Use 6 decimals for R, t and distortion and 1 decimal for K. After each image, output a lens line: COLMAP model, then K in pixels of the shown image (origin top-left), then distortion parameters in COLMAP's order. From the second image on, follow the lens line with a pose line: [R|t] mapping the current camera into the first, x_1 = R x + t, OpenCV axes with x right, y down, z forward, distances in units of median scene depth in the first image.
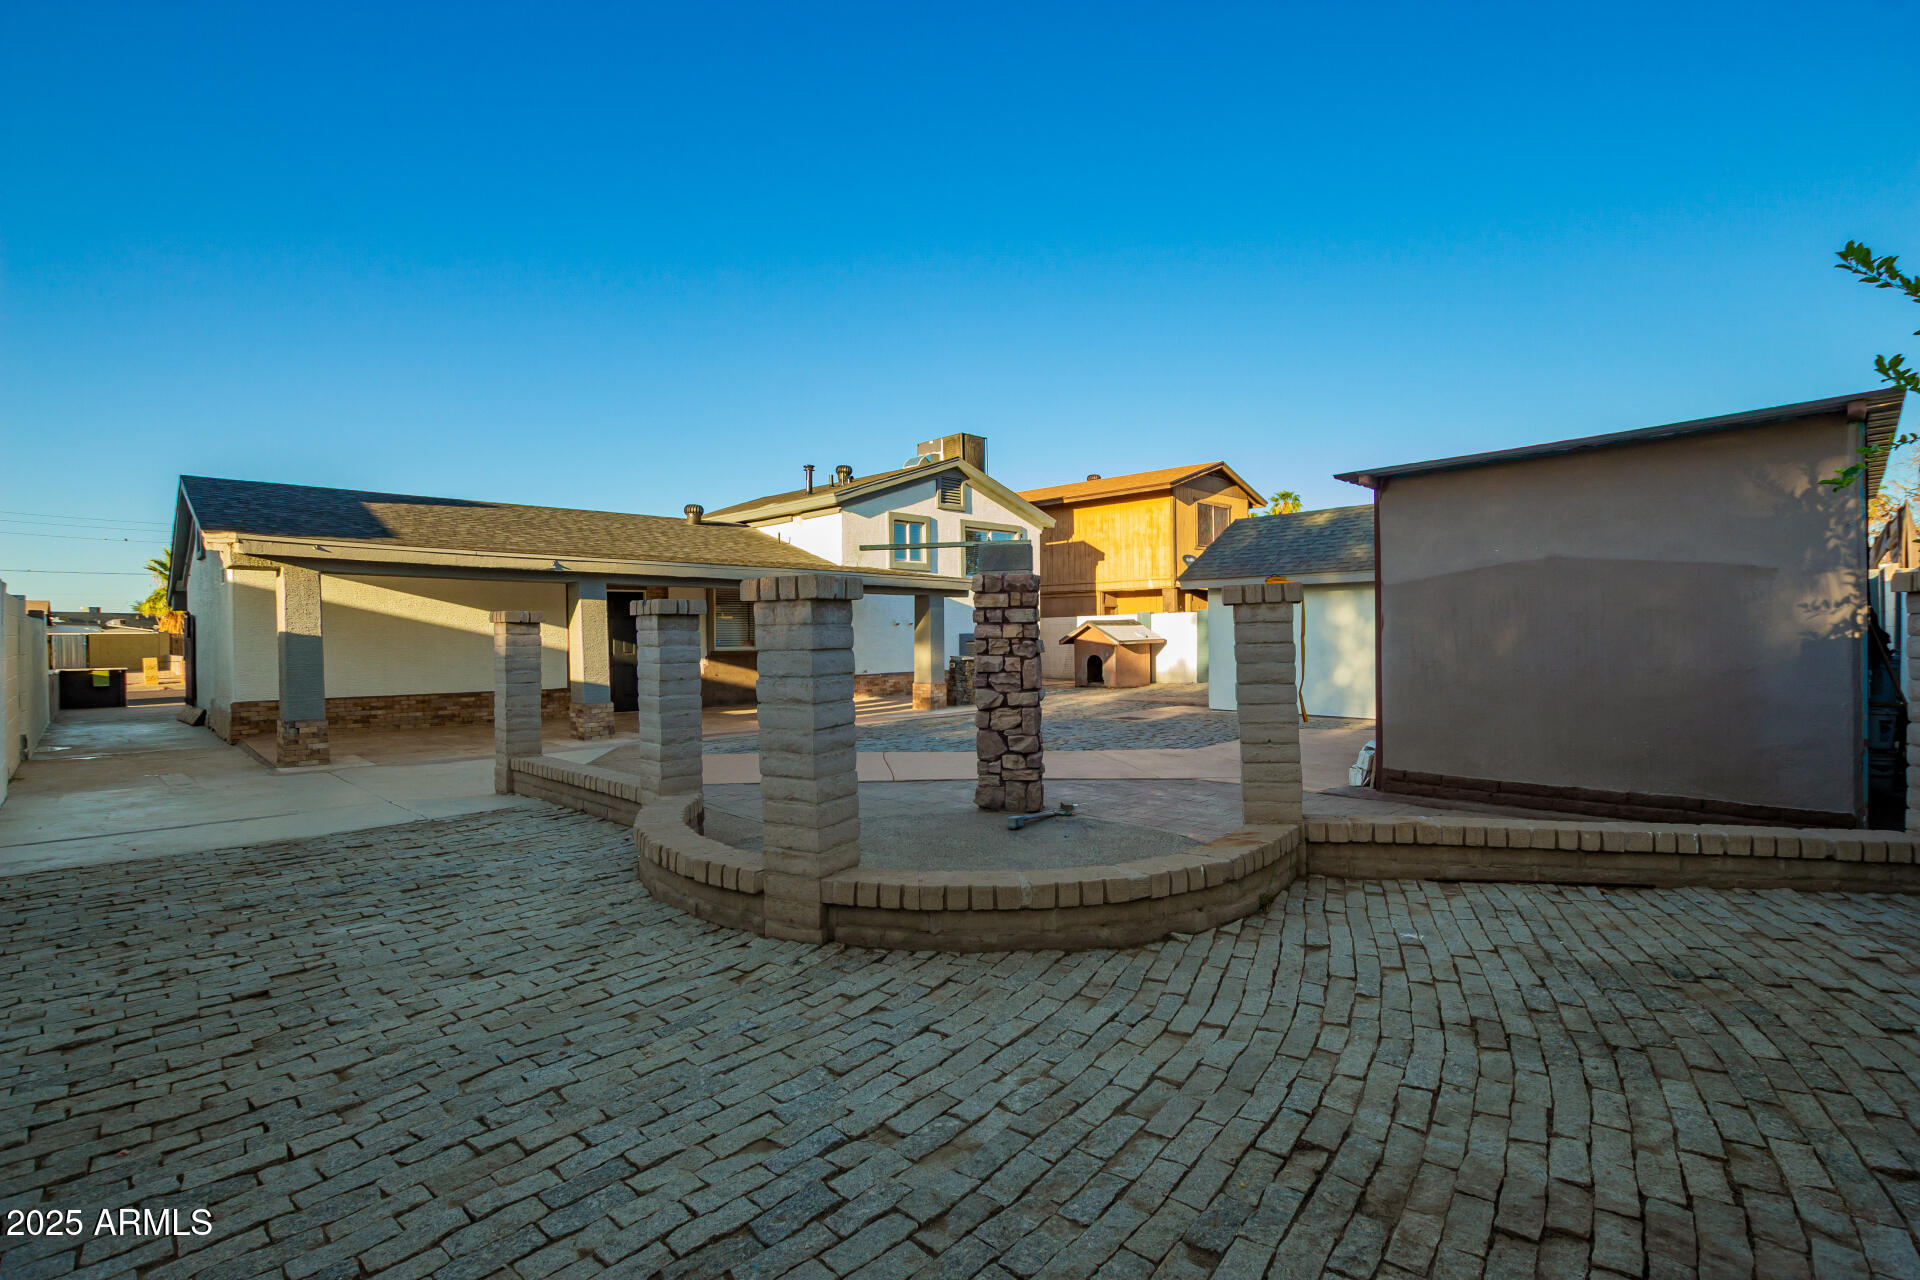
lens RADIAL K [[894.3, 0, 953.1], [0, 894.3, 642.5], [0, 0, 1]] dist [-0.029949, 0.004395]
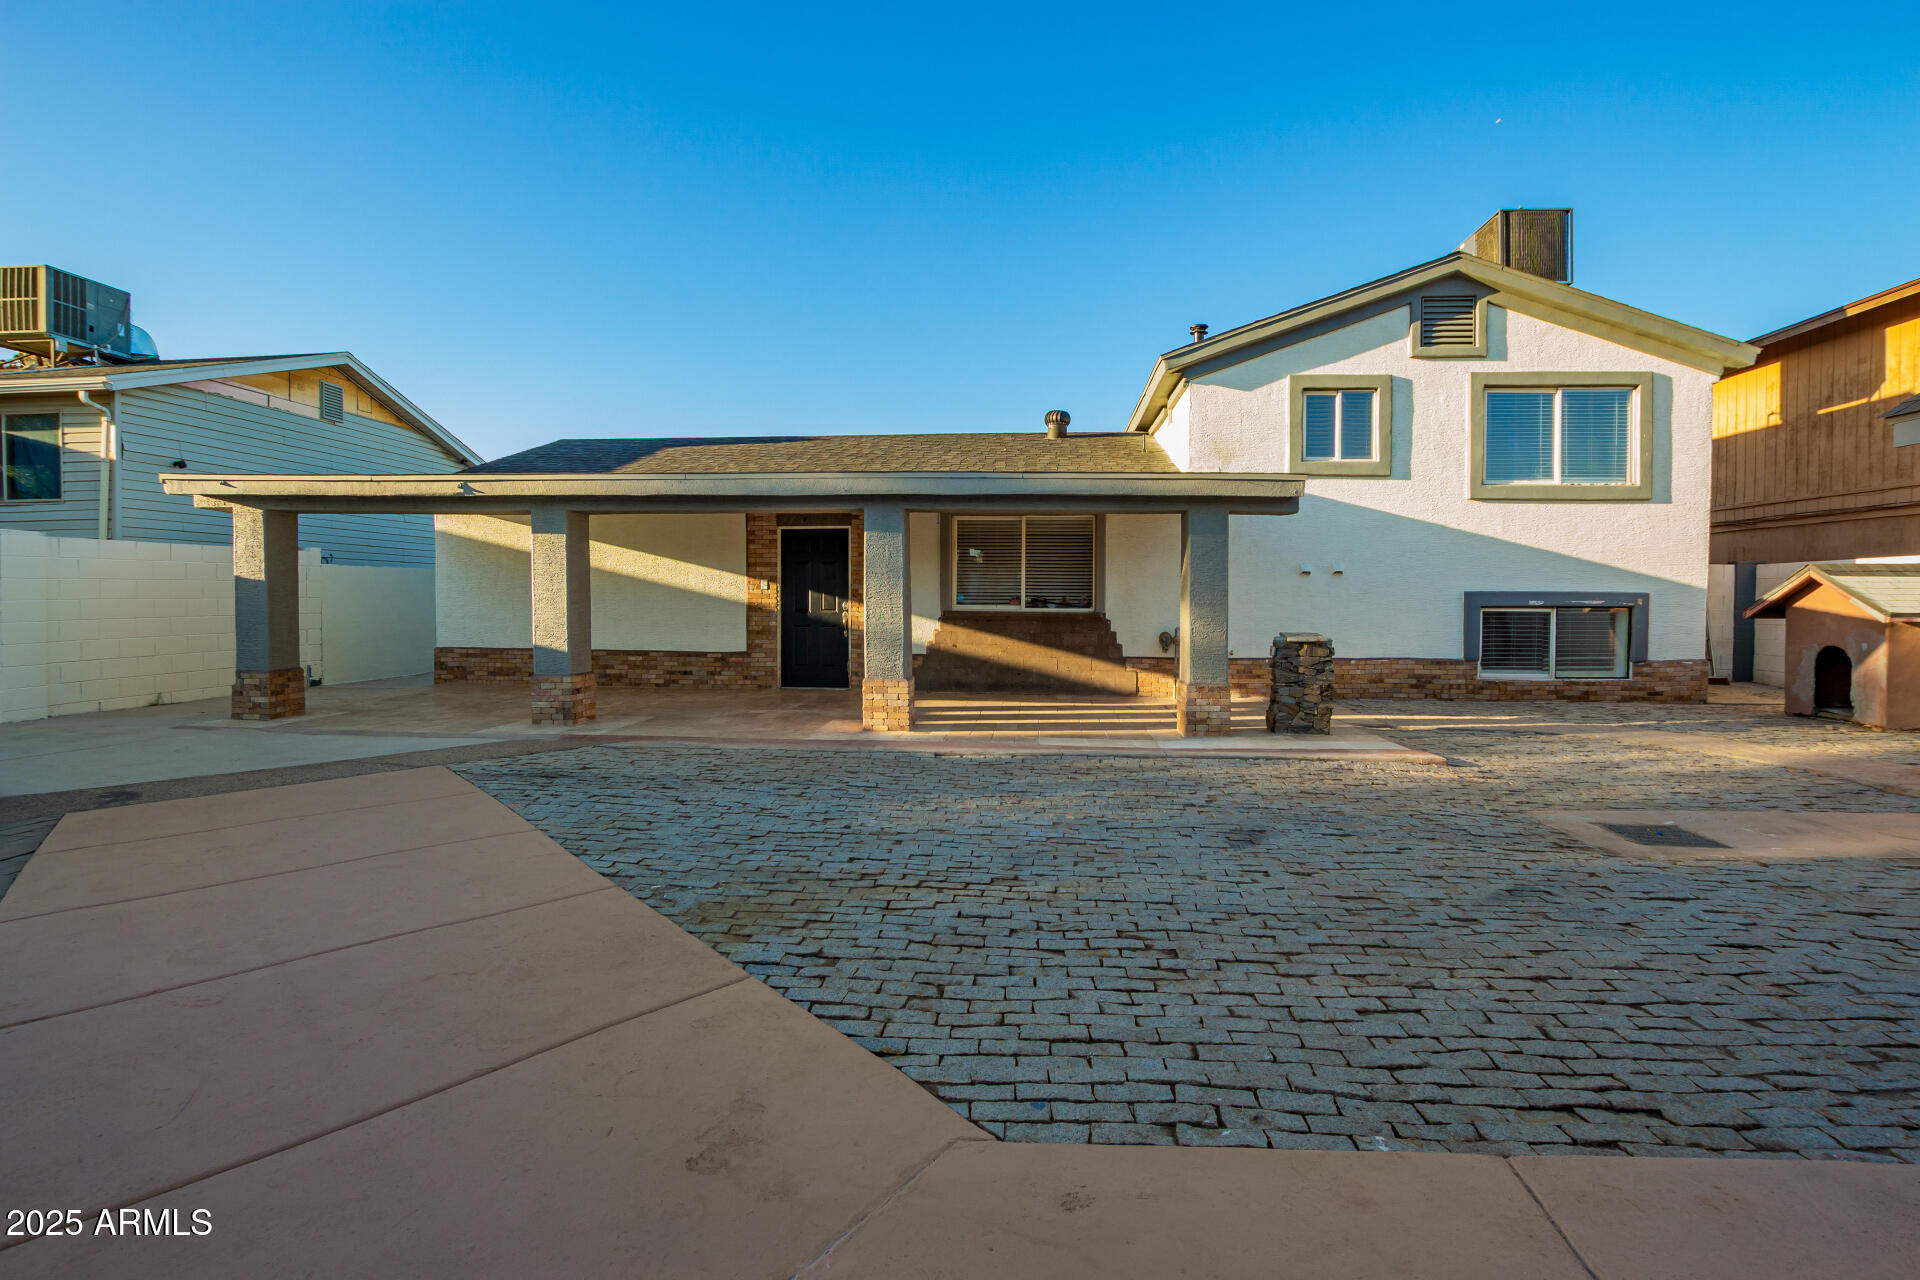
lens RADIAL K [[894.3, 0, 971.3], [0, 894.3, 629.5], [0, 0, 1]] dist [-0.029949, 0.004395]
pose [[0.659328, 0.041103, -0.750731, 0.217405], [-0.017933, 0.999080, 0.038950, -0.002603], [0.751641, -0.012218, 0.659459, 0.451475]]
